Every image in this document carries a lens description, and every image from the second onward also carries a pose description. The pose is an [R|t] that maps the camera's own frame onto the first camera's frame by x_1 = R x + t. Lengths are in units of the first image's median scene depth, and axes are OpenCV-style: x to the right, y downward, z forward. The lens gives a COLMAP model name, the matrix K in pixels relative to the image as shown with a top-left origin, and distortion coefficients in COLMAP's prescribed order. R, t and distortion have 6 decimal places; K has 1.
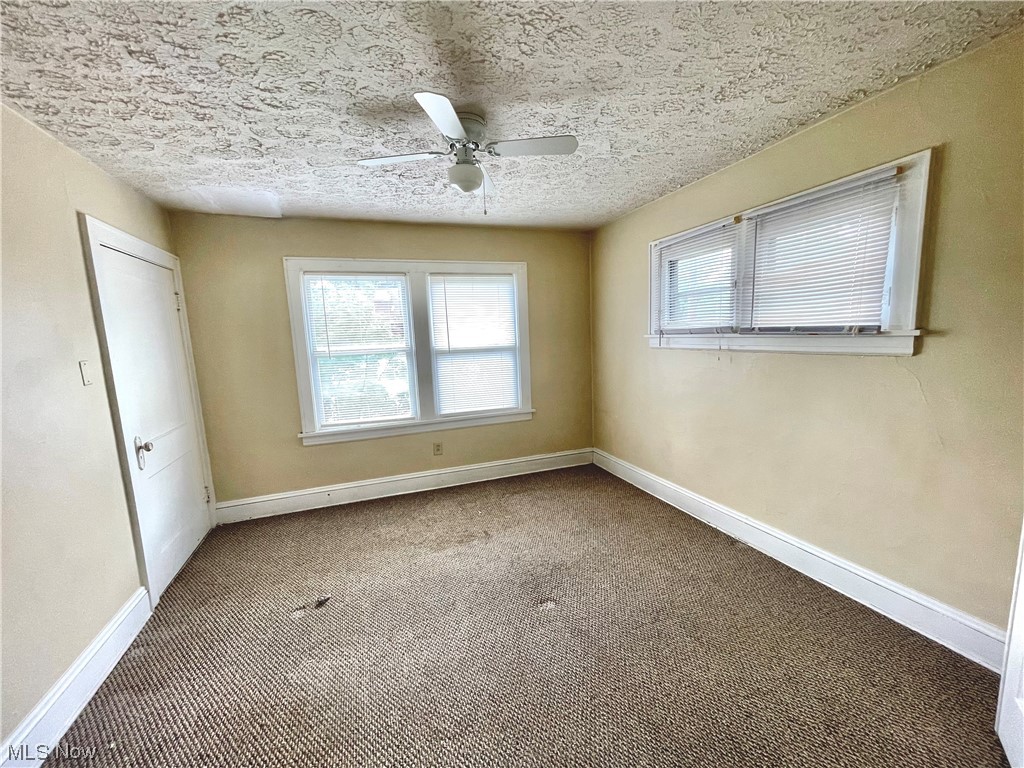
lens RADIAL K [[414.7, 0, 509.5], [0, 414.7, 389.9], [0, 0, 1]] dist [-0.000944, 0.000088]
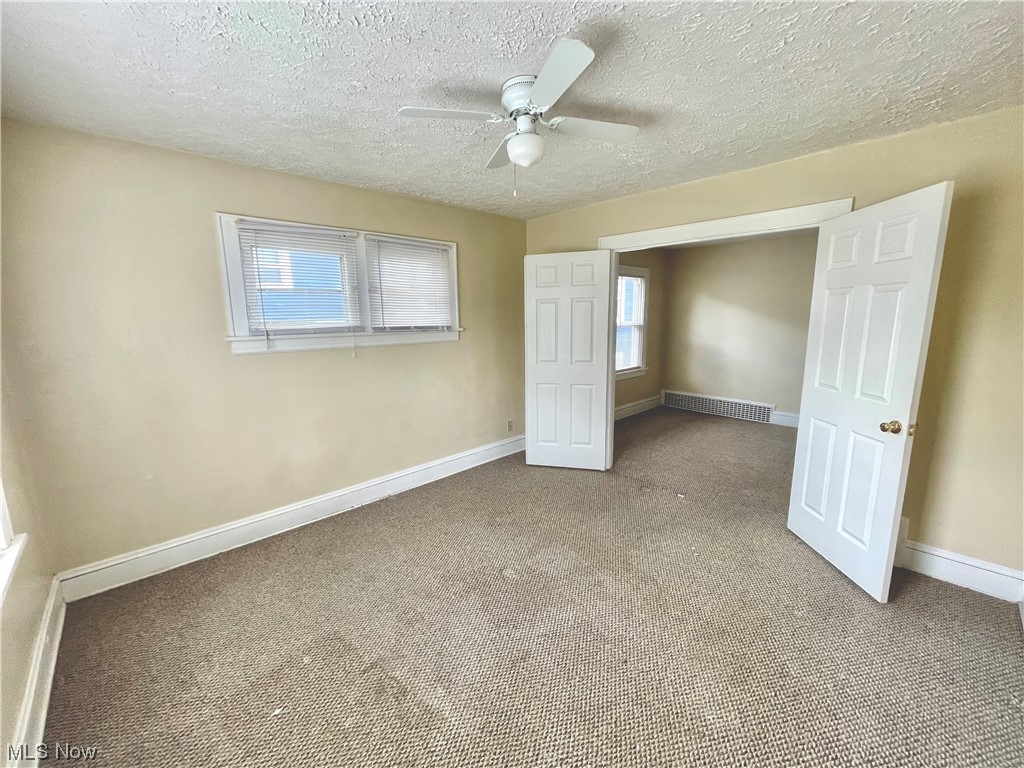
lens RADIAL K [[414.7, 0, 509.5], [0, 414.7, 389.9], [0, 0, 1]] dist [-0.000944, 0.000088]
pose [[-0.402964, -0.106461, 0.909003, -0.826868], [0.162052, 0.969218, 0.185351, -0.146494], [-0.900755, 0.221996, -0.373308, 1.262508]]
